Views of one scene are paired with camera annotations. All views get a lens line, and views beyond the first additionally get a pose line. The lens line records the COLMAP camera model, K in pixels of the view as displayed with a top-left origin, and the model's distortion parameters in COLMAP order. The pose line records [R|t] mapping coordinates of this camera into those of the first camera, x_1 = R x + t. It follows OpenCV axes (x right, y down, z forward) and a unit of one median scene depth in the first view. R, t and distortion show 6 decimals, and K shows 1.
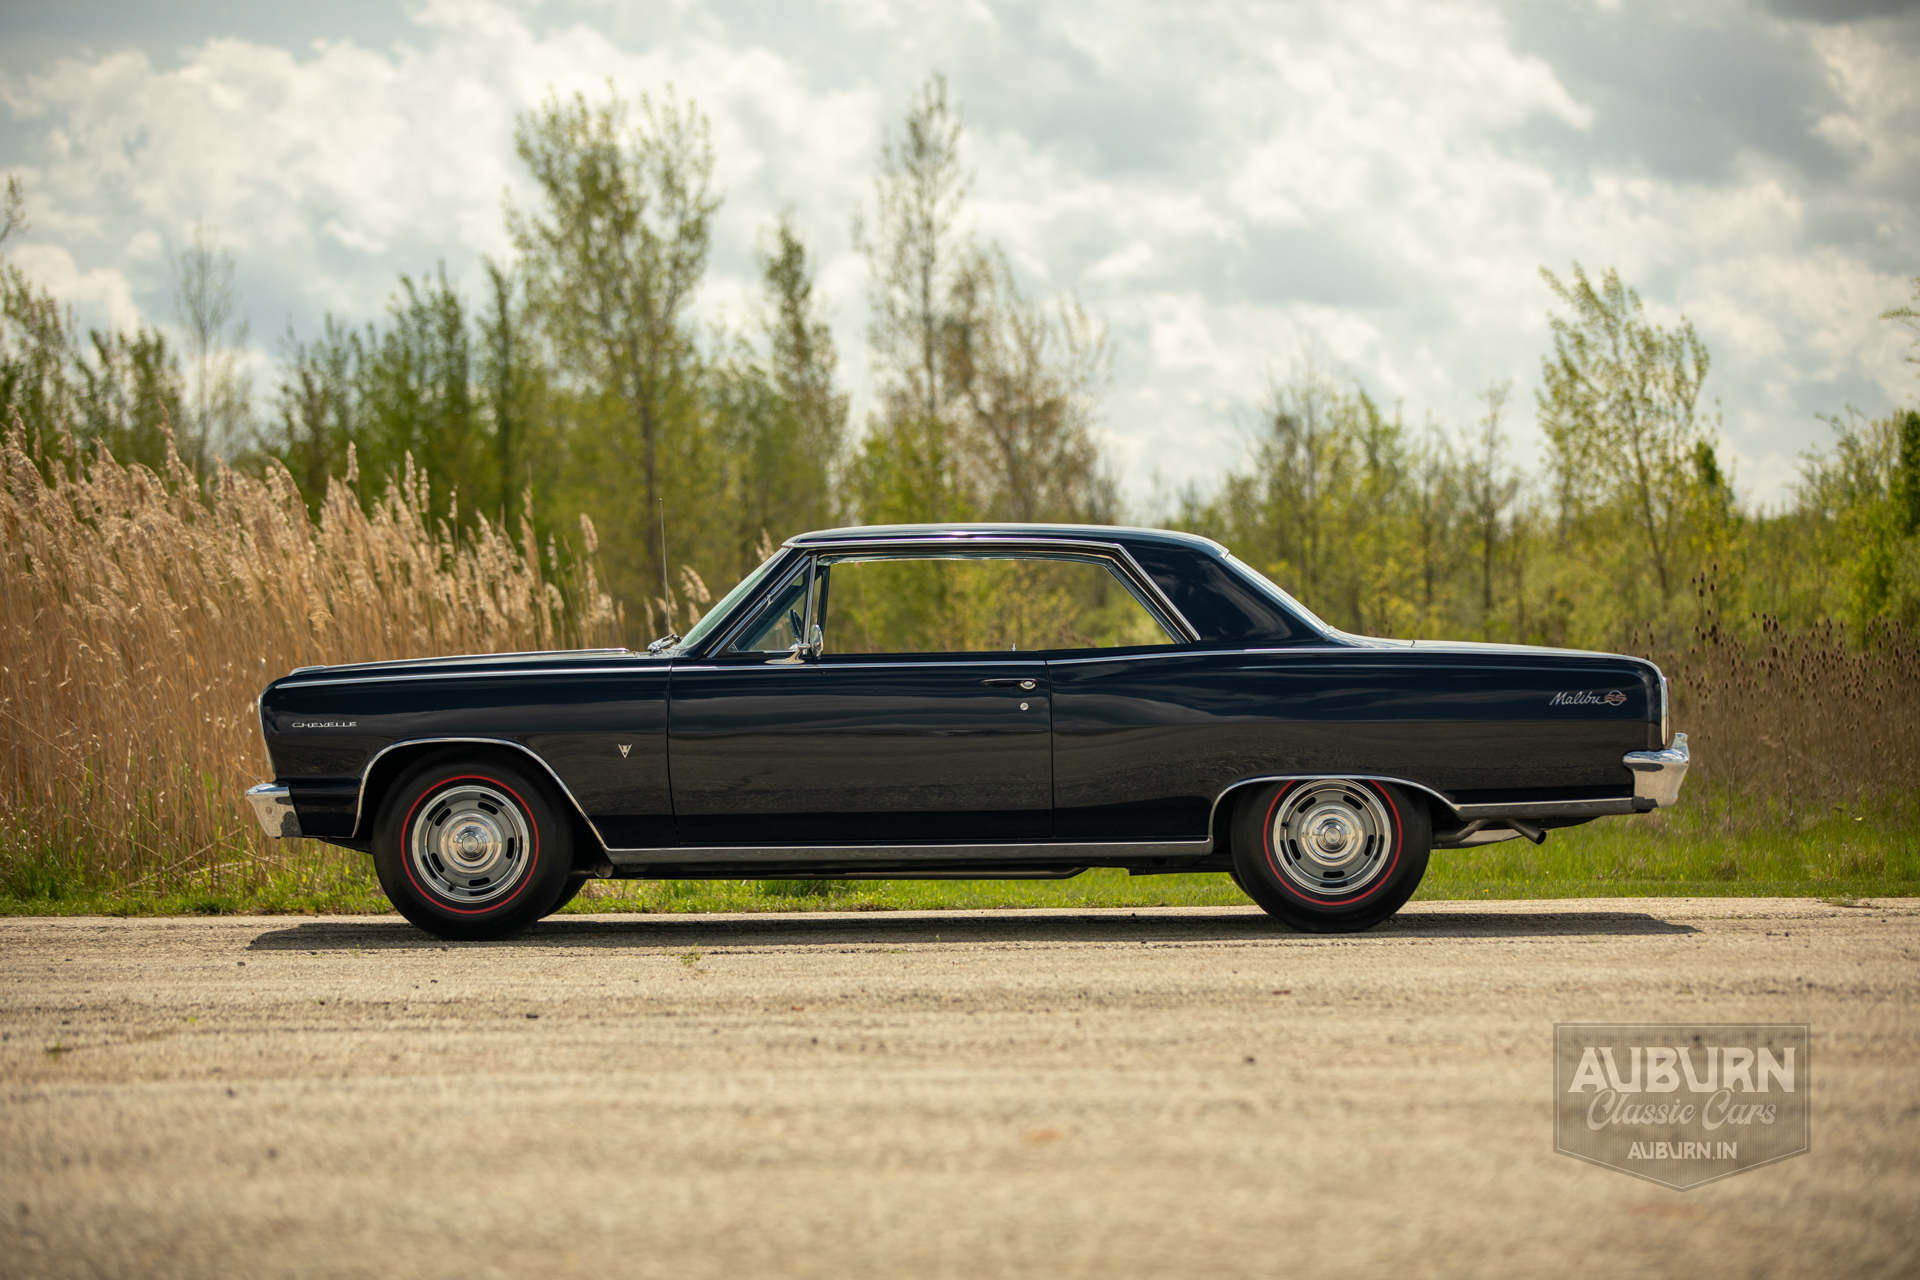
lens RADIAL K [[5607.8, 0, 960.0], [0, 5607.8, 640.0], [0, 0, 1]] dist [0.132646, 1.366223]
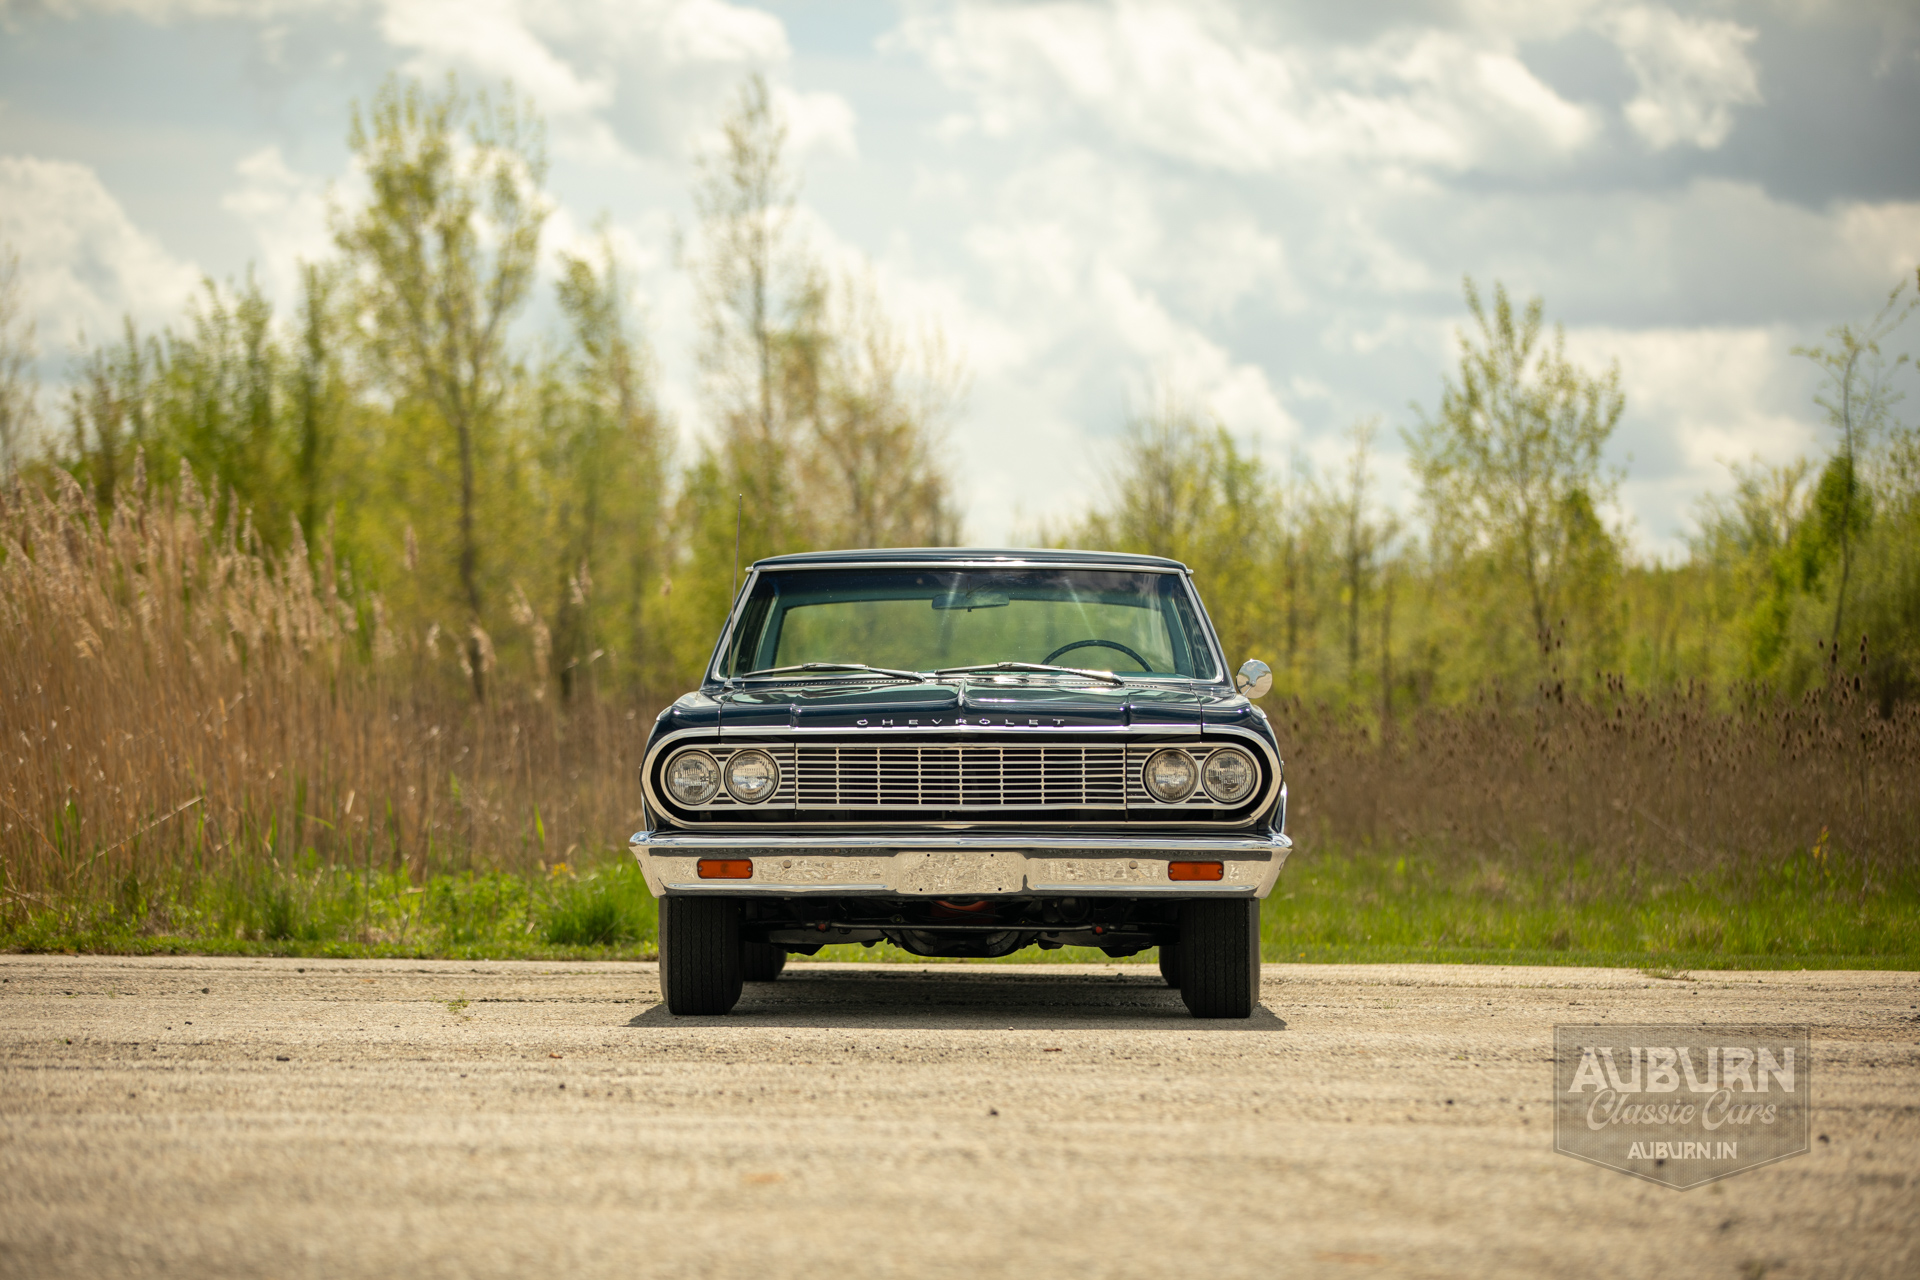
lens RADIAL K [[6600.0, 0, 960.0], [0, 6600.0, 640.0], [0, 0, 1]] dist [0.316006, 2.181533]
pose [[0.999762, 0.021616, 0.002897, 0.038089], [-0.021601, 0.999754, -0.005016, -0.002787], [-0.003005, 0.004952, 0.999983, -0.161366]]
